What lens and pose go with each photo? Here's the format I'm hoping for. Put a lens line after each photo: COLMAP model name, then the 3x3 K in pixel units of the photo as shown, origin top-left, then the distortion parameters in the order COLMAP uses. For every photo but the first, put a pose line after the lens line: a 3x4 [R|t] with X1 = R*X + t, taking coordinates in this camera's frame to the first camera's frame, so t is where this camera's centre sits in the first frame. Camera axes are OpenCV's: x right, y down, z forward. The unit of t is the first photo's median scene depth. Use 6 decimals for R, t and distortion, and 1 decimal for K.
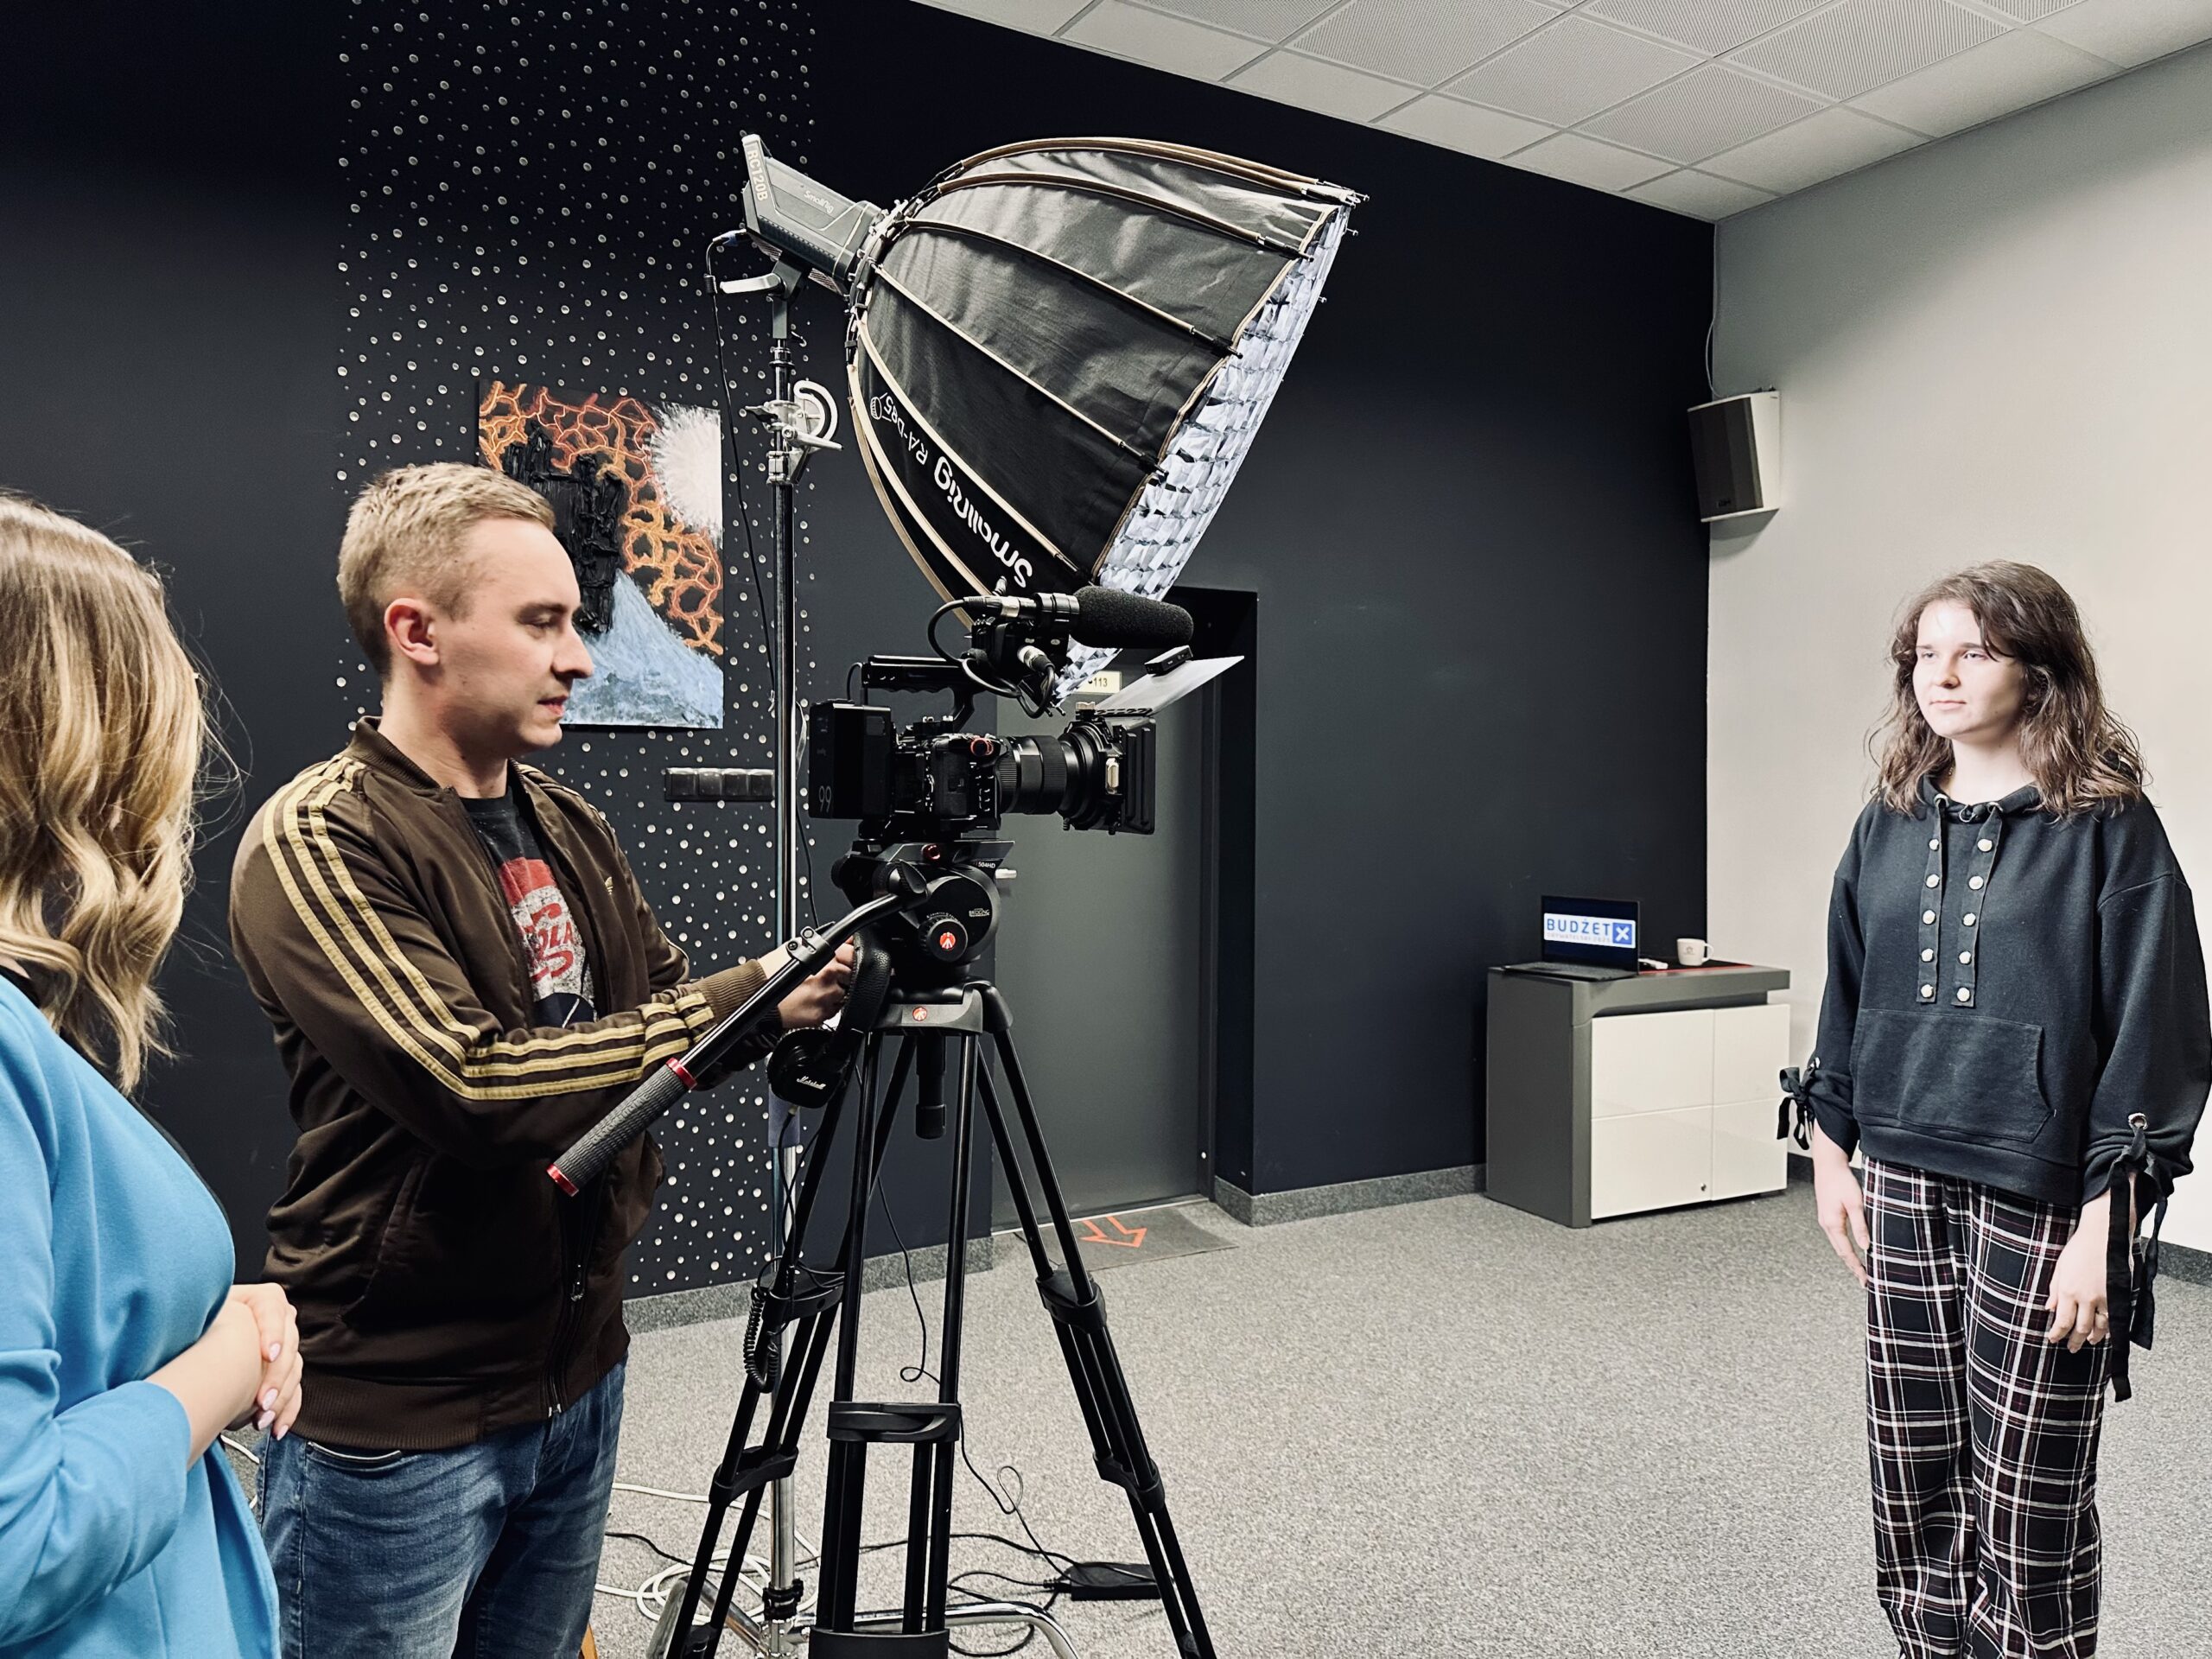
lens RADIAL K [[1508.5, 0, 1106.0], [0, 1508.5, 829.5], [0, 0, 1]] dist [0.074132, -0.230710]
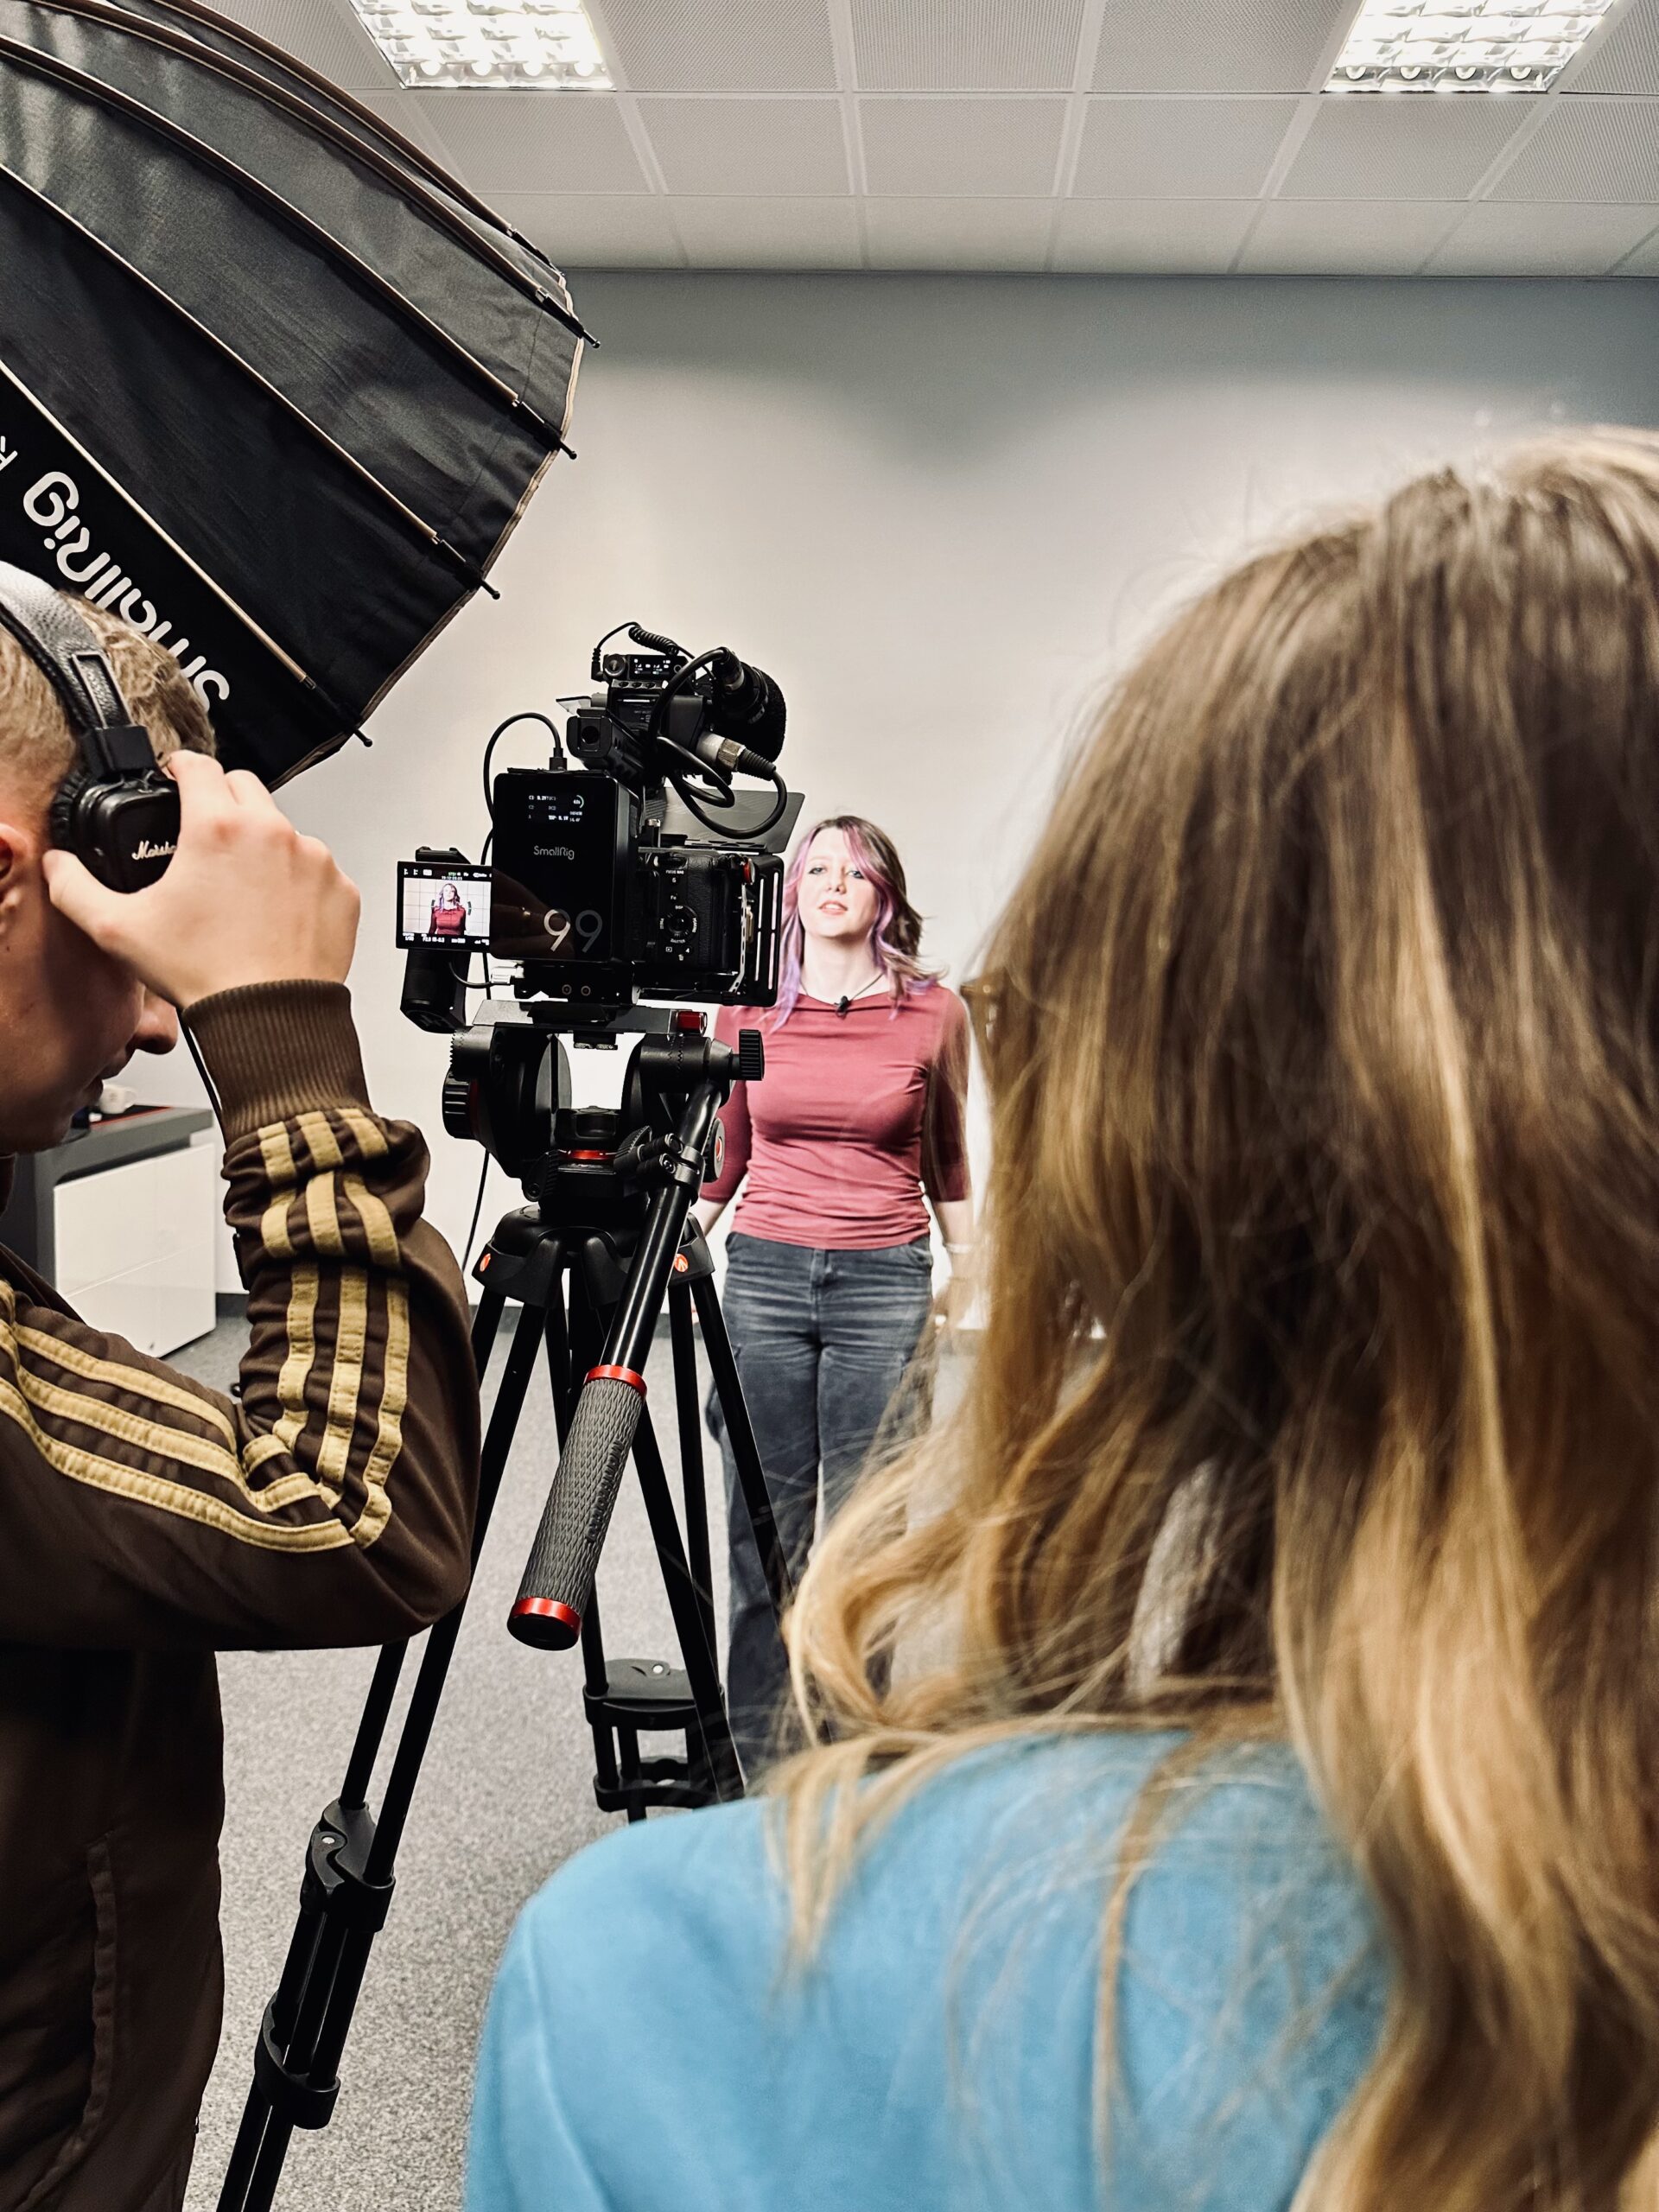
lens RADIAL K [[1572.0, 0, 816.2], [0, 1572.0, 1108.3], [0, 0, 1]] dist [-0.046999, 0.031567]
pose [[0.549655, -0.091772, 0.830336, -0.217476], [-0.007562, 0.993360, 0.114796, -0.033255], [-0.835358, -0.069377, 0.545311, 0.189282]]
